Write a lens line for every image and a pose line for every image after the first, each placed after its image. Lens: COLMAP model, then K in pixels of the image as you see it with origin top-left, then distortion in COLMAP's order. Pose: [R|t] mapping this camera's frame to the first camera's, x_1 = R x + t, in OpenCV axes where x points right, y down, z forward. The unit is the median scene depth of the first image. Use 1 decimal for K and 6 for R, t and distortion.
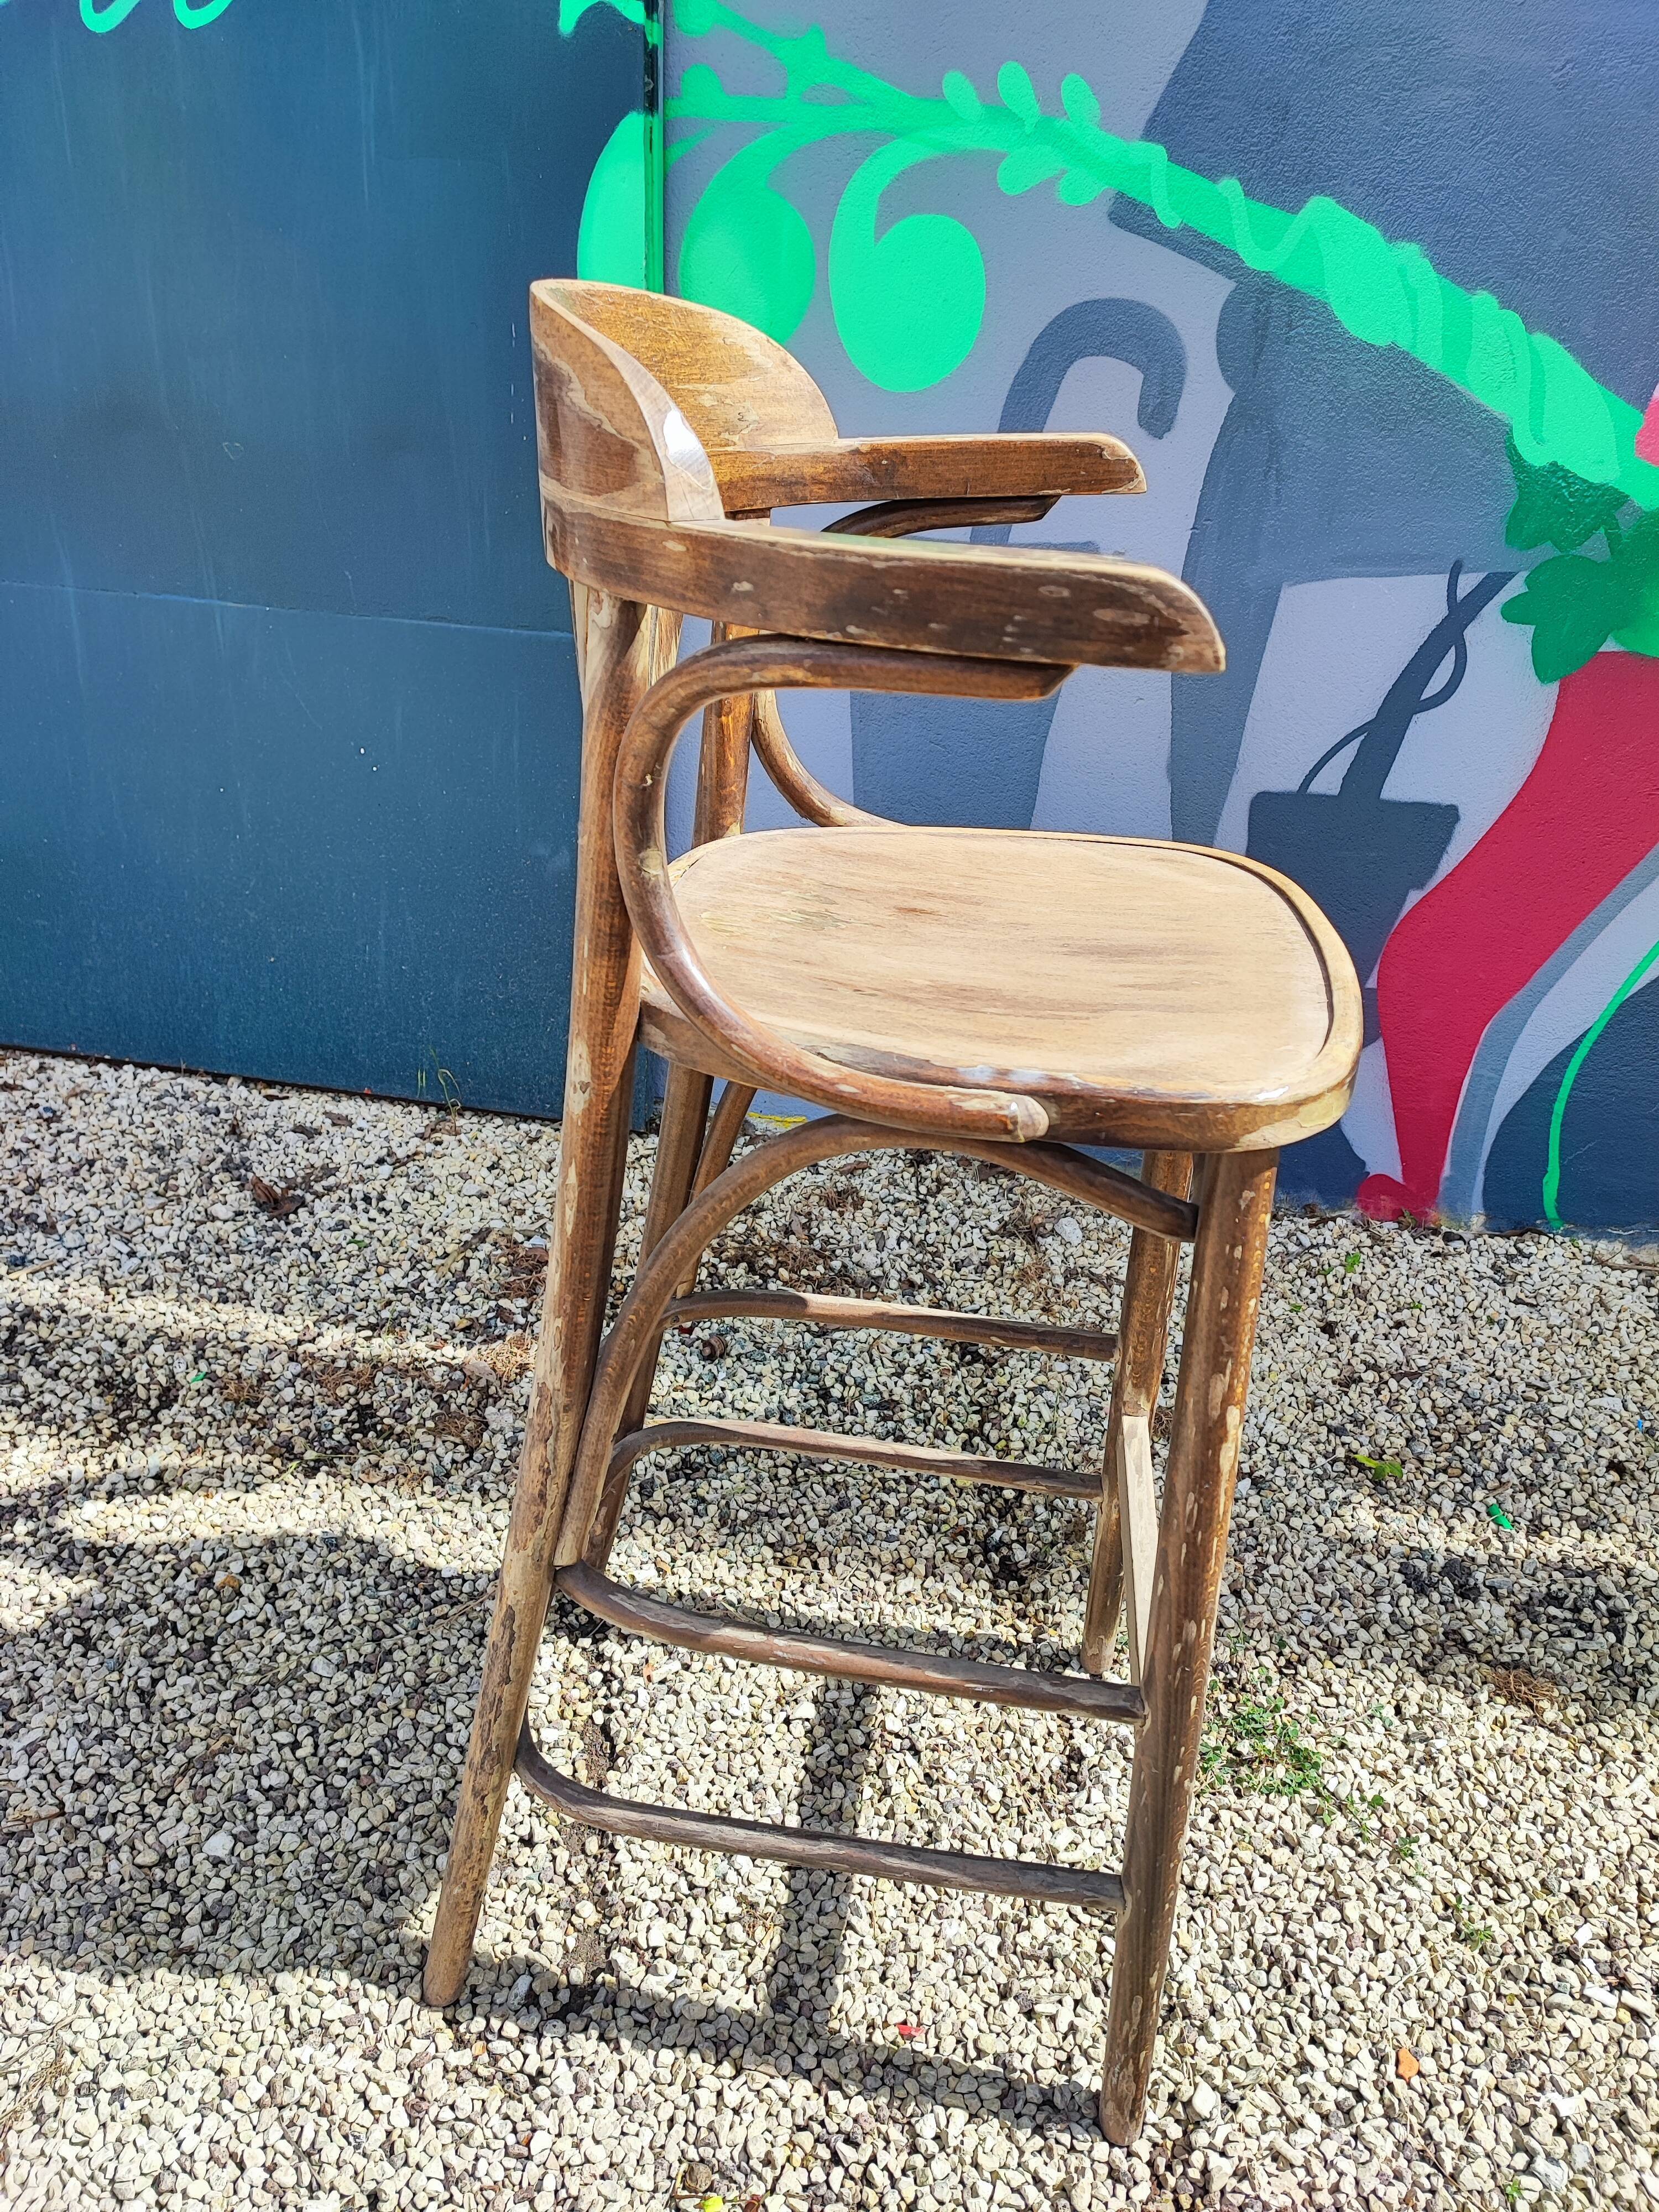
lens RADIAL K [[1629.6, 0, 822.2], [0, 1629.6, 1111.9], [0, 0, 1]] dist [0.023848, -0.045282]
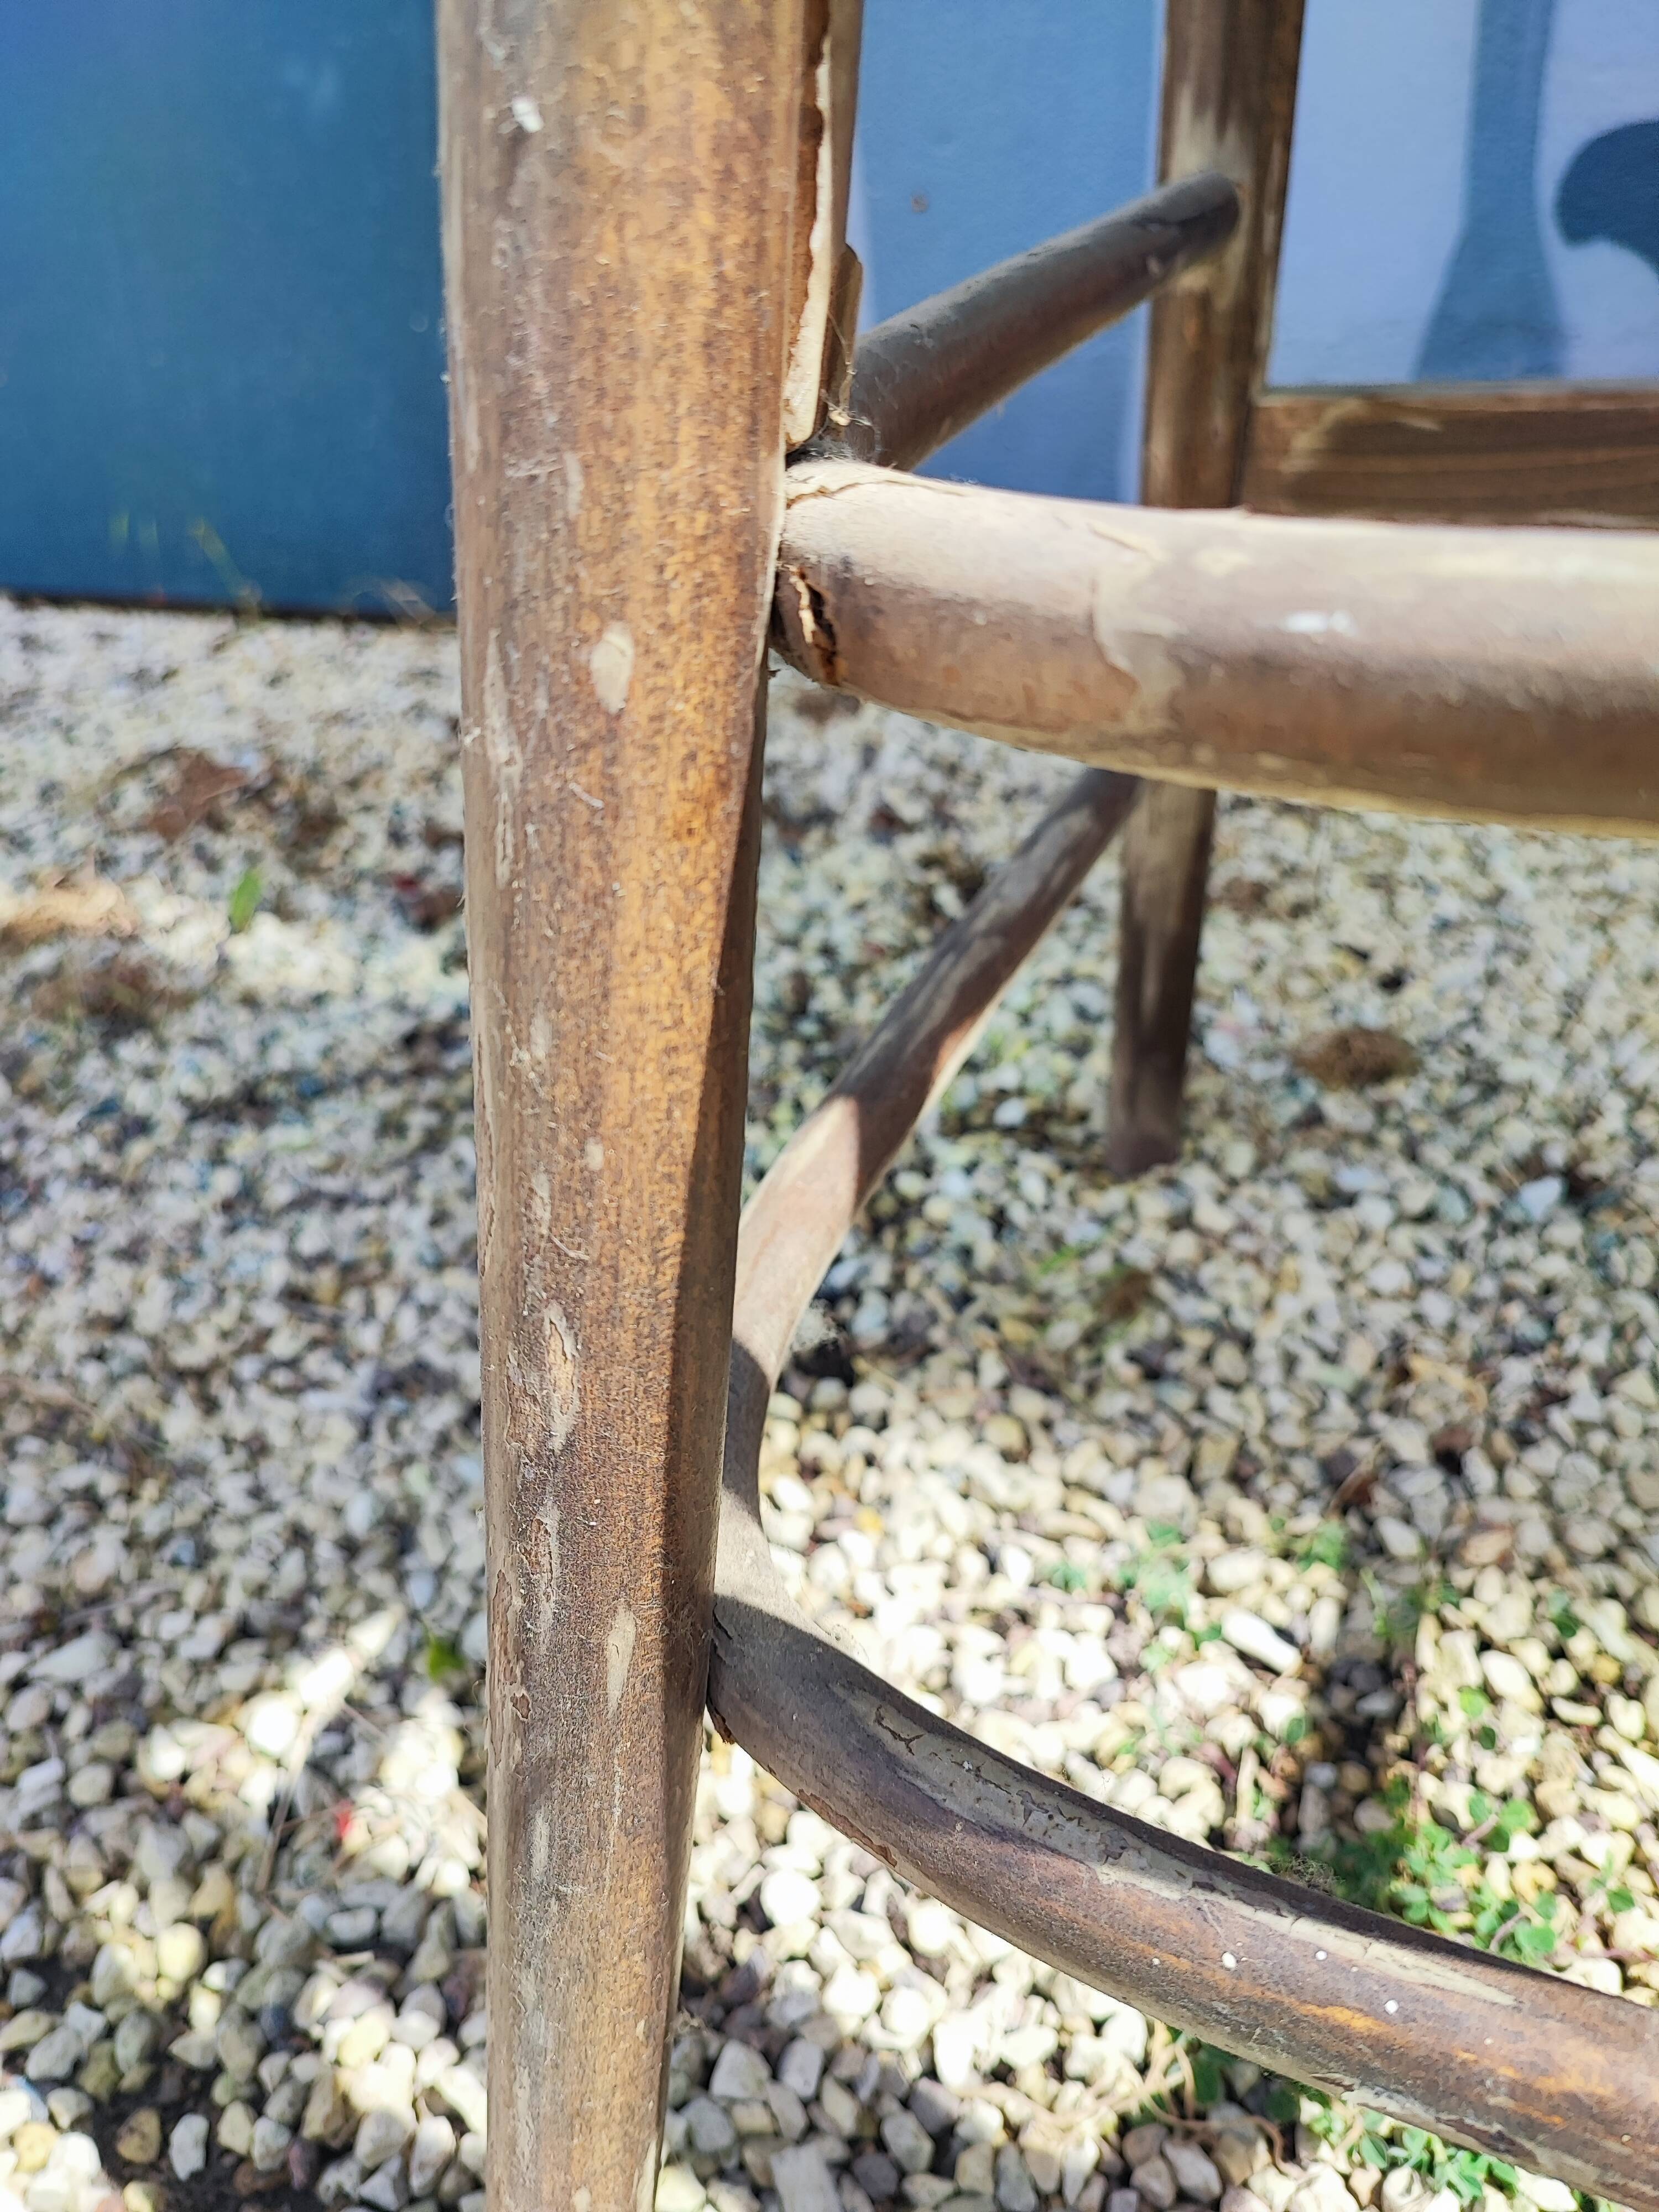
lens RADIAL K [[1629.6, 0, 855.6], [0, 1629.6, 1161.8], [0, 0, 1]] dist [0.023848, -0.045282]
pose [[0.963532, 0.037956, -0.264888, 0.206650], [-0.012870, 0.995317, 0.095806, 0.188328], [0.267284, -0.088904, 0.959508, 0.603773]]
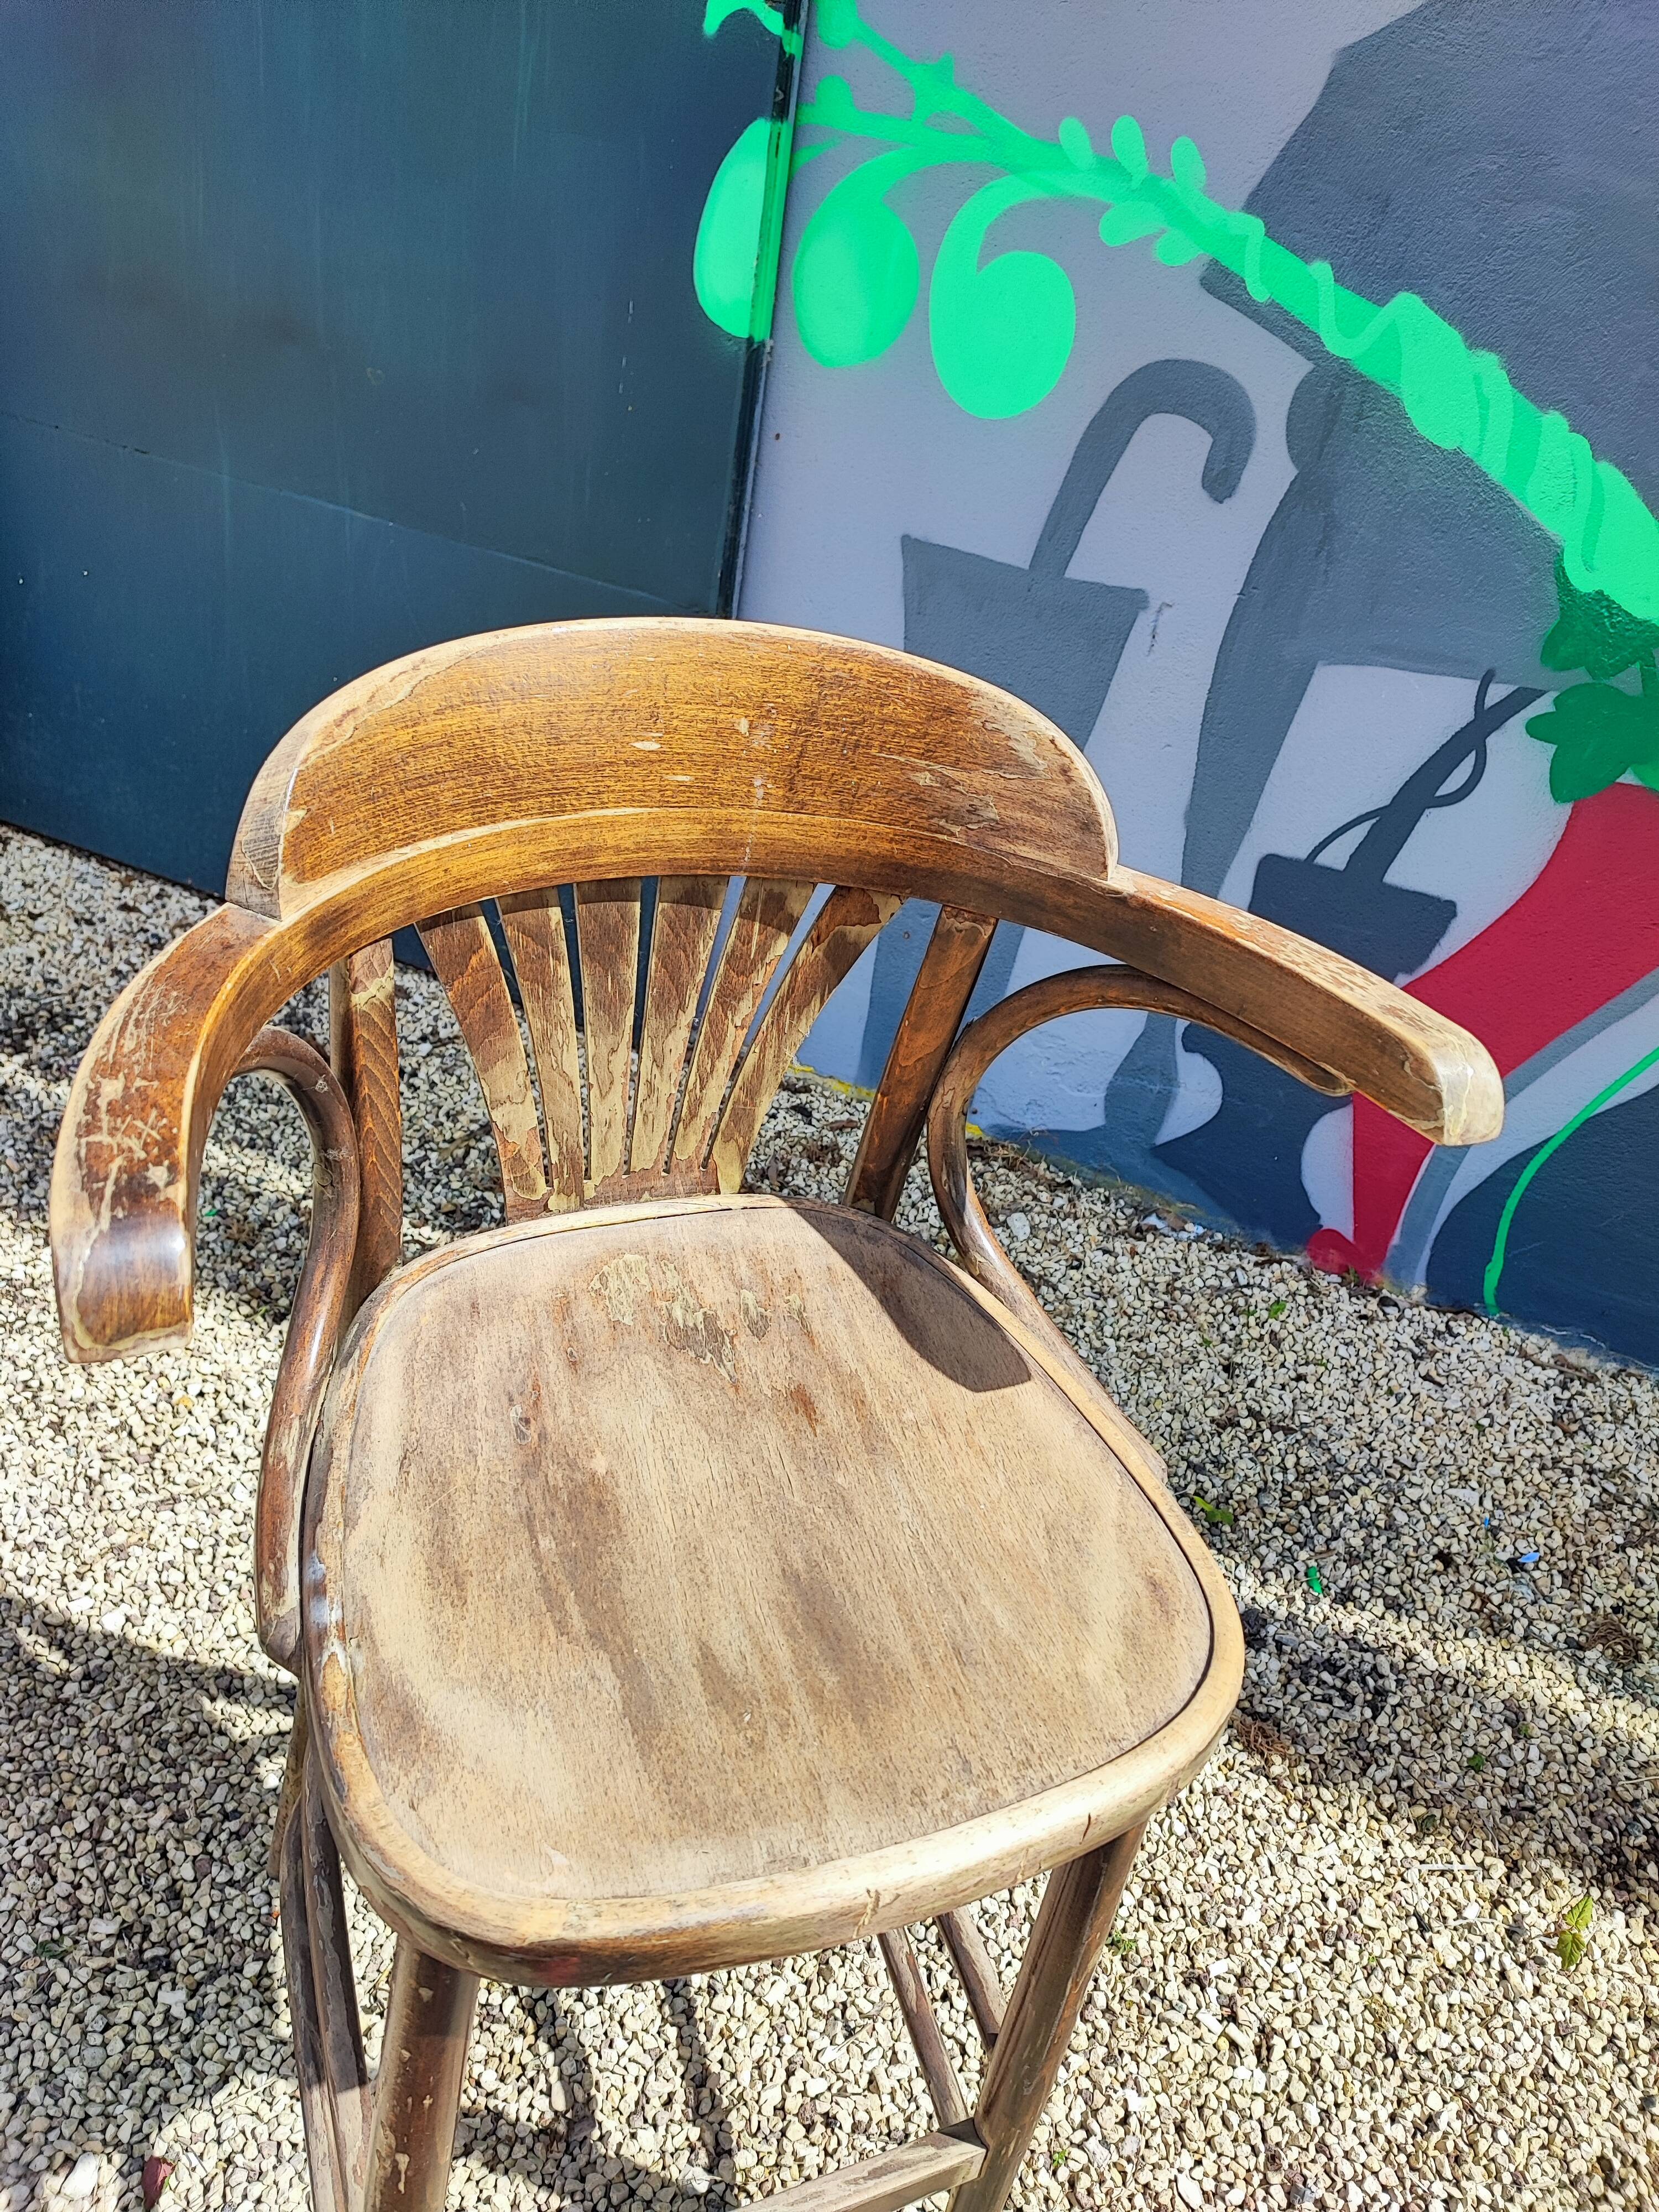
lens RADIAL K [[1629.6, 0, 835.8], [0, 1629.6, 1111.9], [0, 0, 1]] dist [0.023848, -0.045282]
pose [[0.976013, 0.189310, -0.107519, 0.163396], [-0.178115, 0.978317, 0.105690, -0.110897], [0.125196, -0.084004, 0.988569, -0.077205]]
